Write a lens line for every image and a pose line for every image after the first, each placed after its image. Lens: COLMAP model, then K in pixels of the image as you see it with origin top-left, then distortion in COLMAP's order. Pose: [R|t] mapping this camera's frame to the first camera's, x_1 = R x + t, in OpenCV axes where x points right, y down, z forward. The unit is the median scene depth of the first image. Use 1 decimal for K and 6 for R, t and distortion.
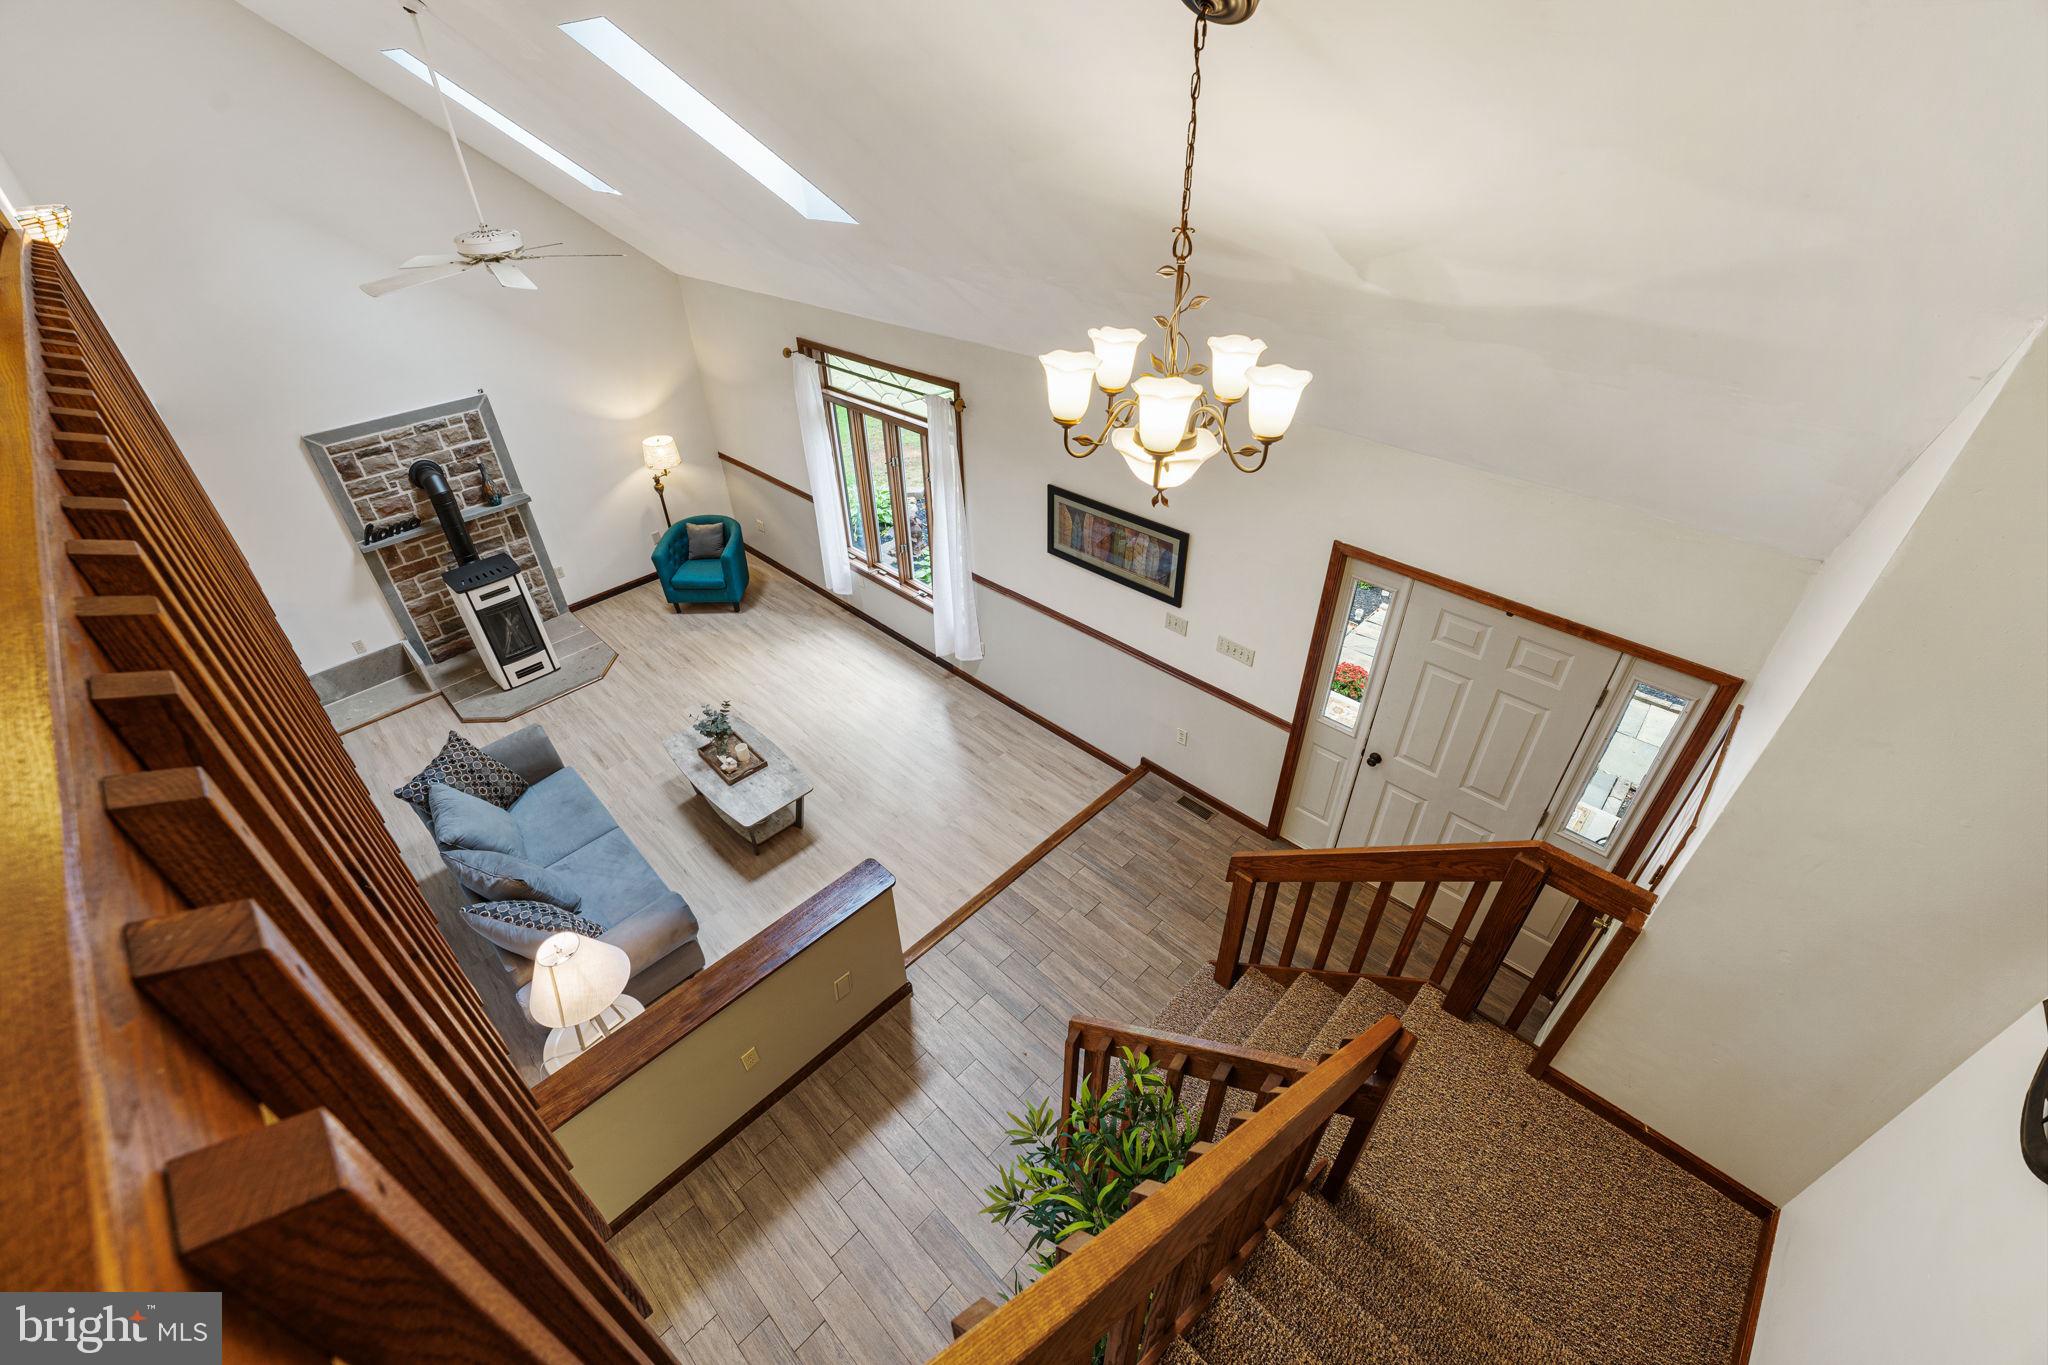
lens RADIAL K [[834.9, 0, 1009.9], [0, 834.9, 672.4], [0, 0, 1]] dist [-0.023505, 0.000015]
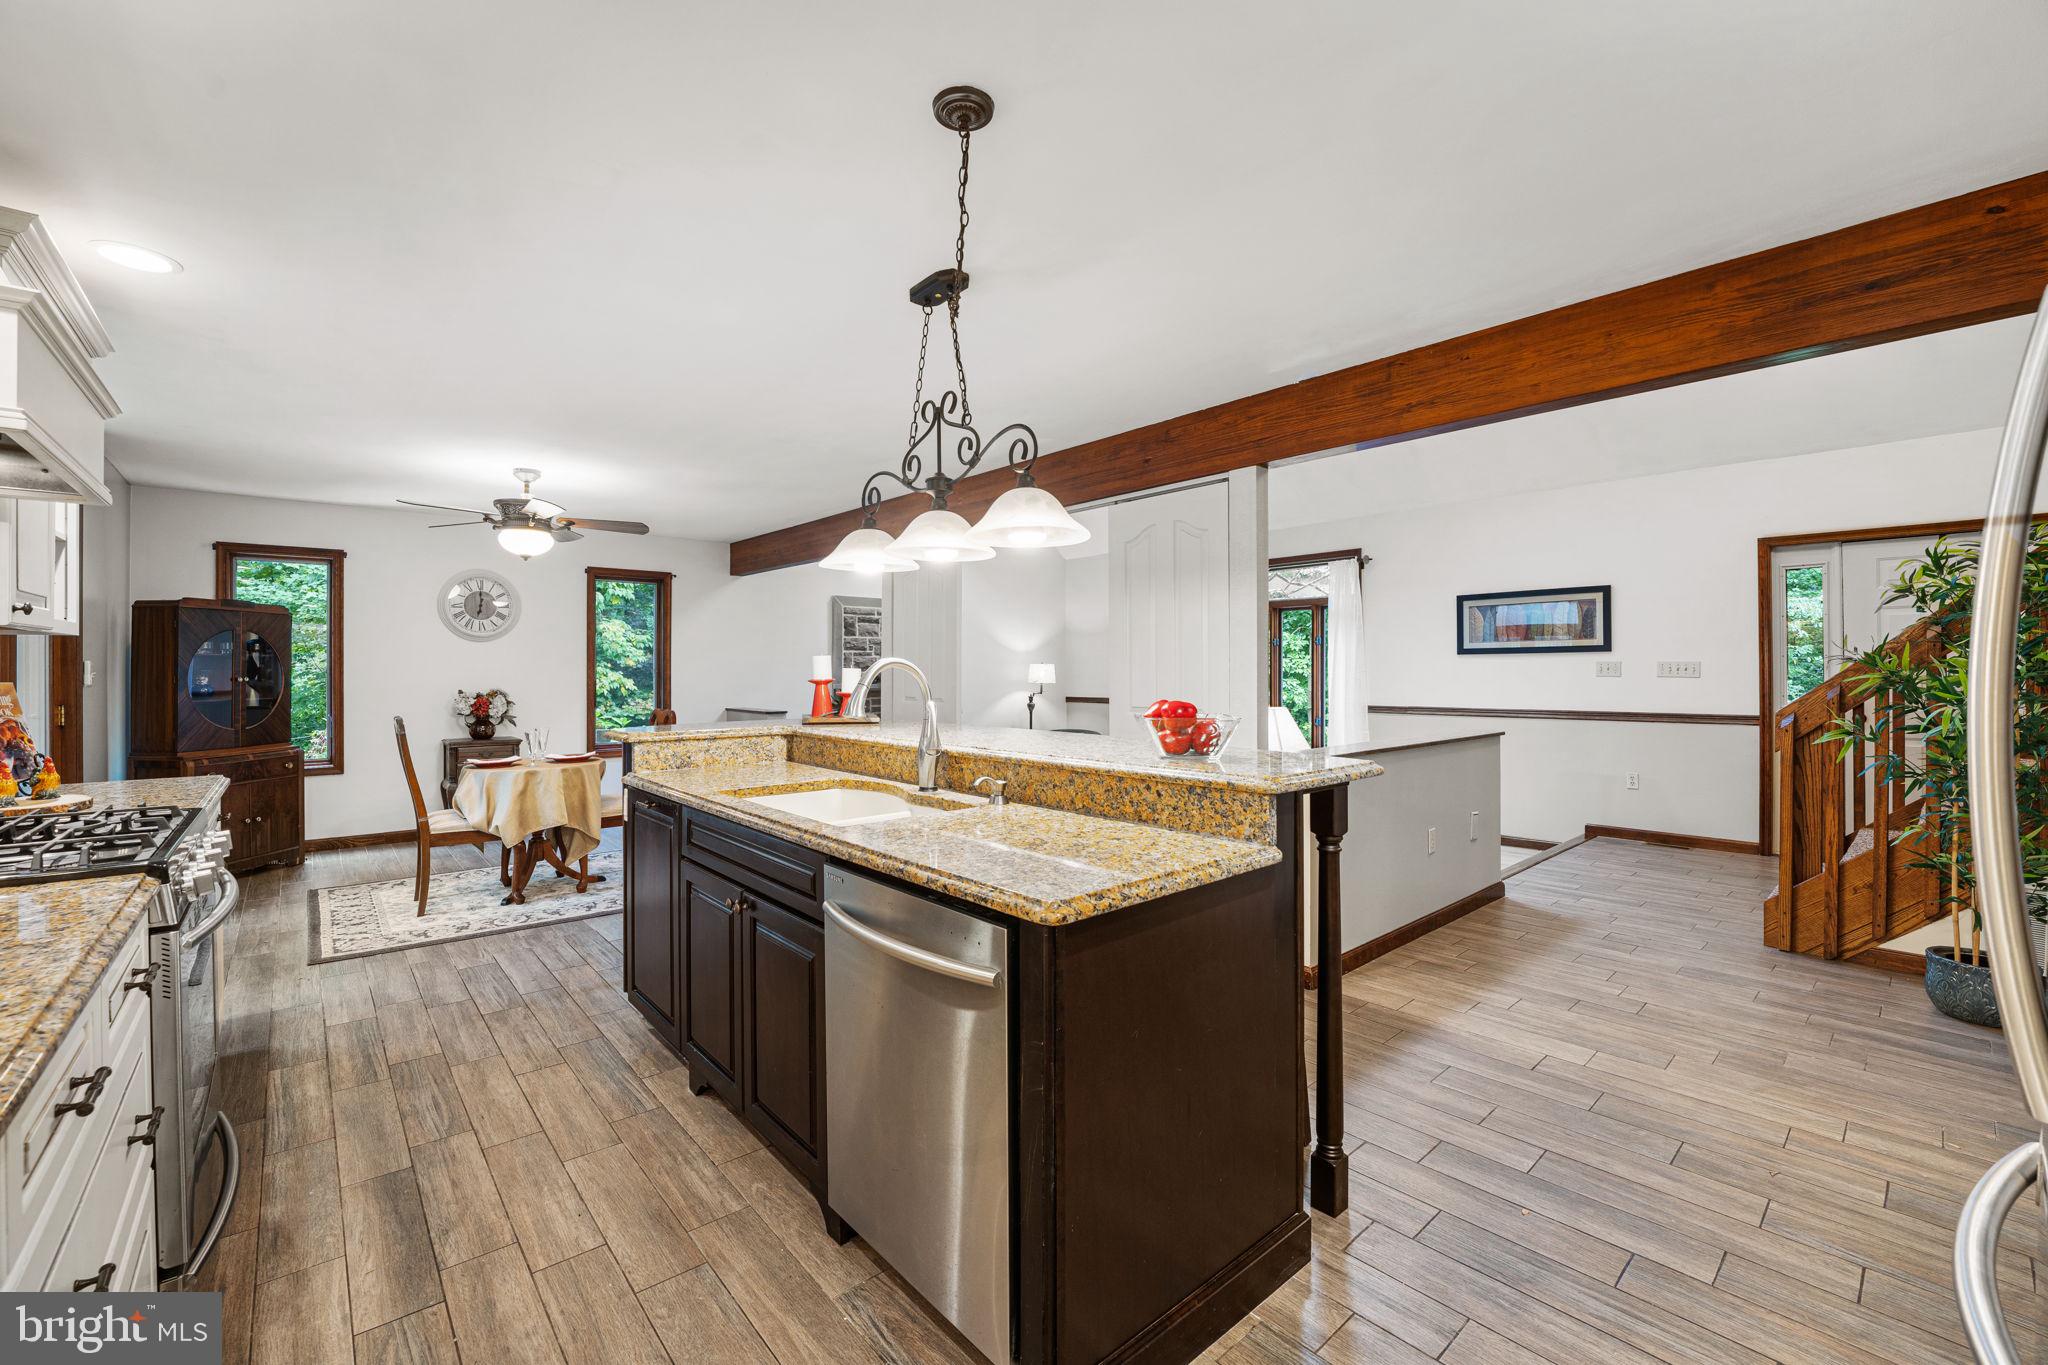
lens RADIAL K [[834.9, 0, 1007.3], [0, 834.9, 665.1], [0, 0, 1]] dist [-0.023505, 0.000015]
pose [[0.996156, 0.018448, -0.085632, -0.531335], [-0.065369, 0.807299, -0.586512, 0.654155], [0.058310, 0.589855, 0.805401, -0.004348]]
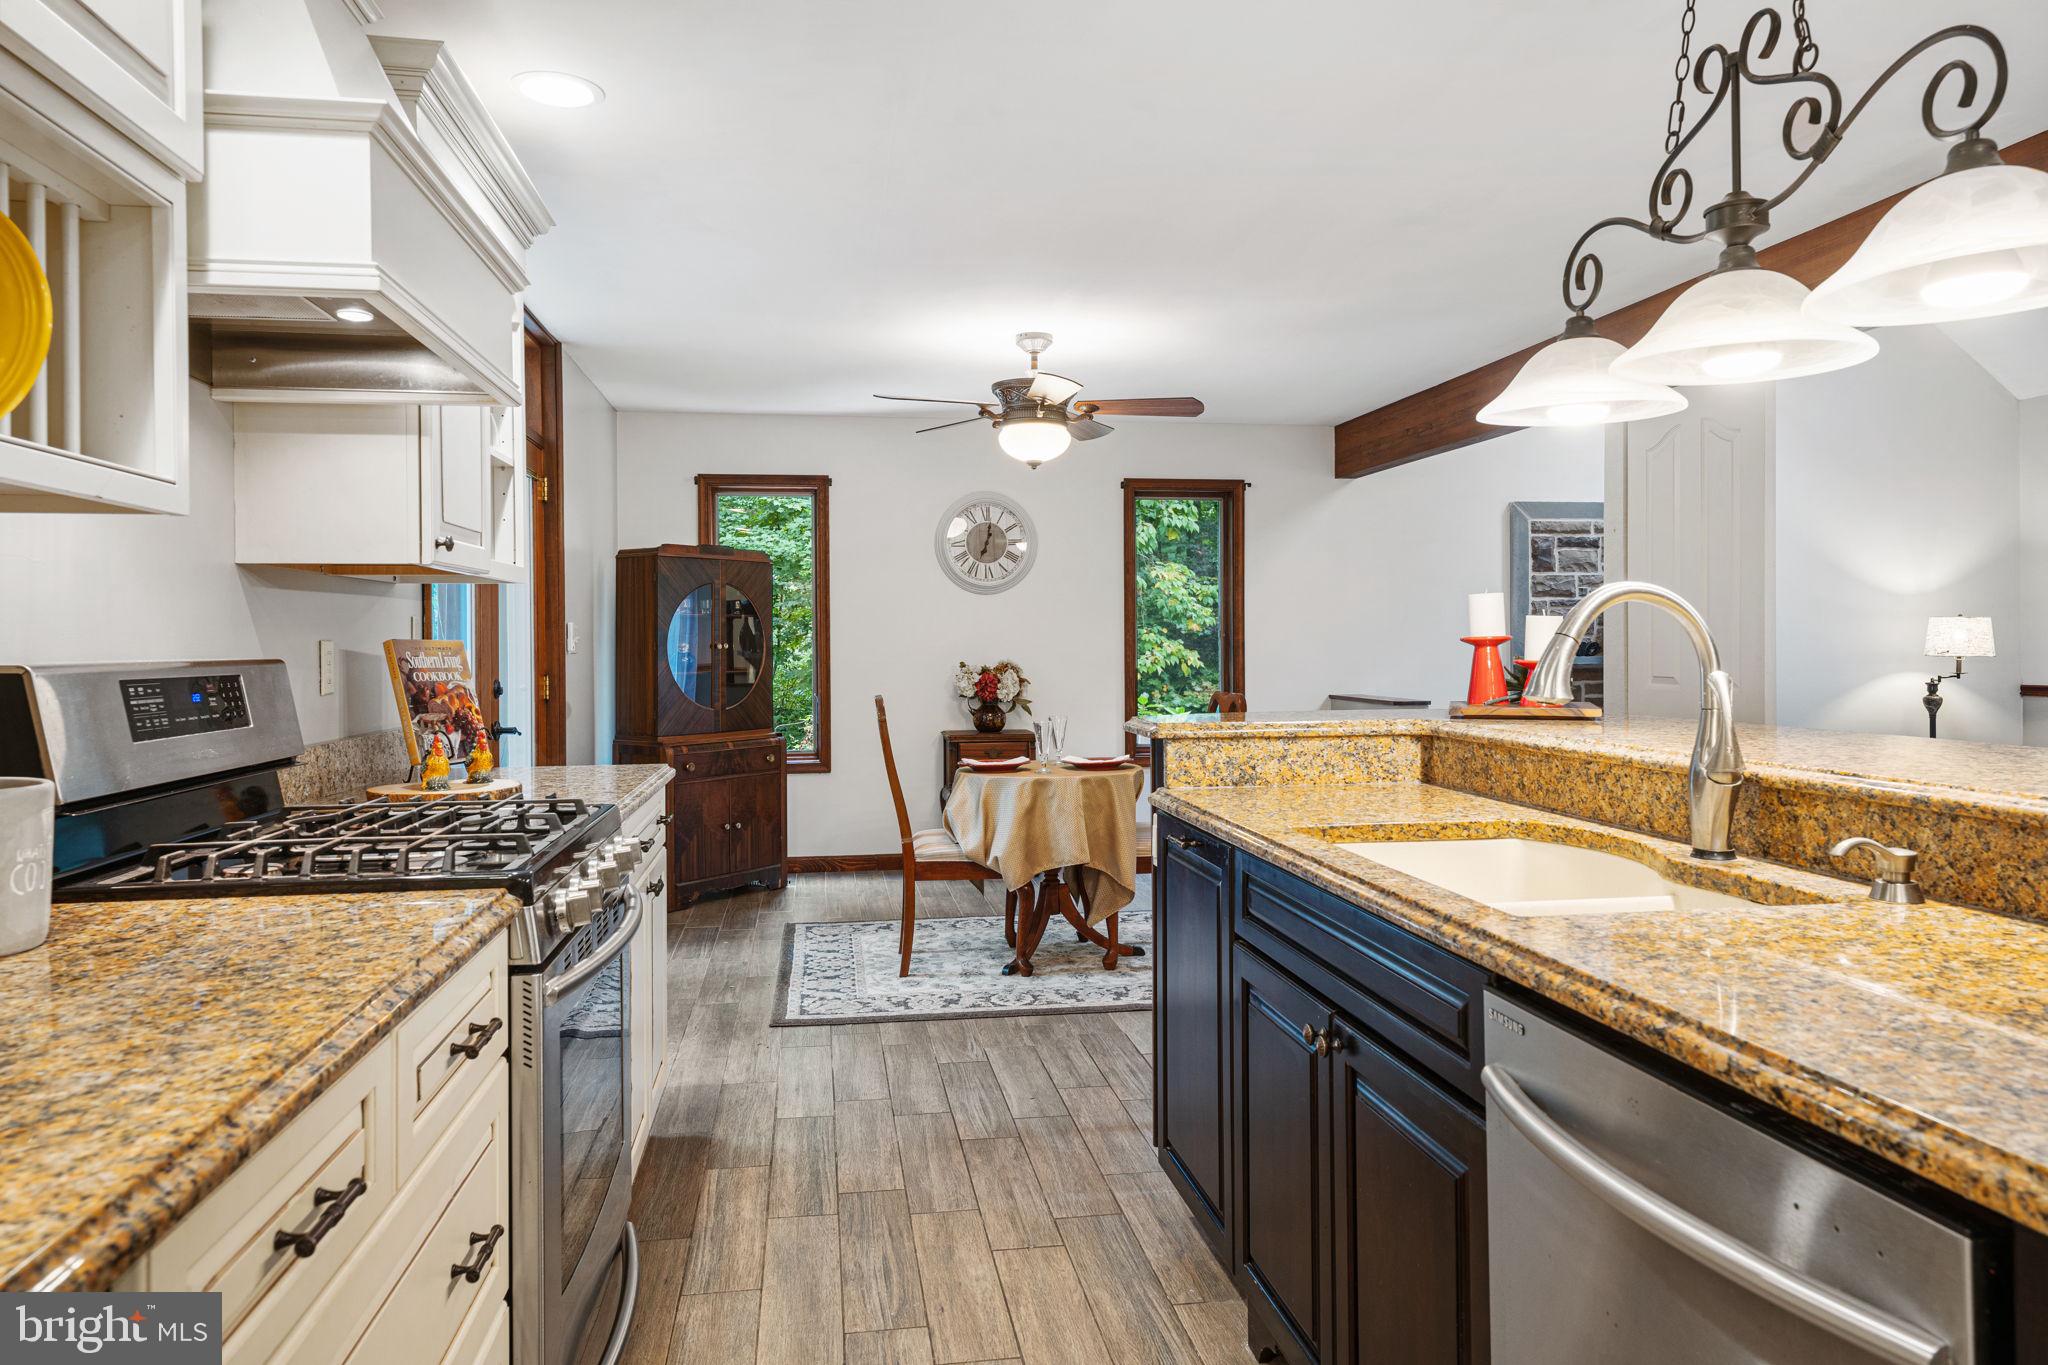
lens RADIAL K [[1335.5, 0, 1024.2], [0, 1335.5, 640.0], [0, 0, 1]] dist [0.018760, 0.002588]
pose [[0.800185, 0.014453, -0.599579, -0.546973], [-0.359692, 0.811532, -0.460475, 0.625082], [0.479922, 0.584129, 0.654574, 0.051892]]
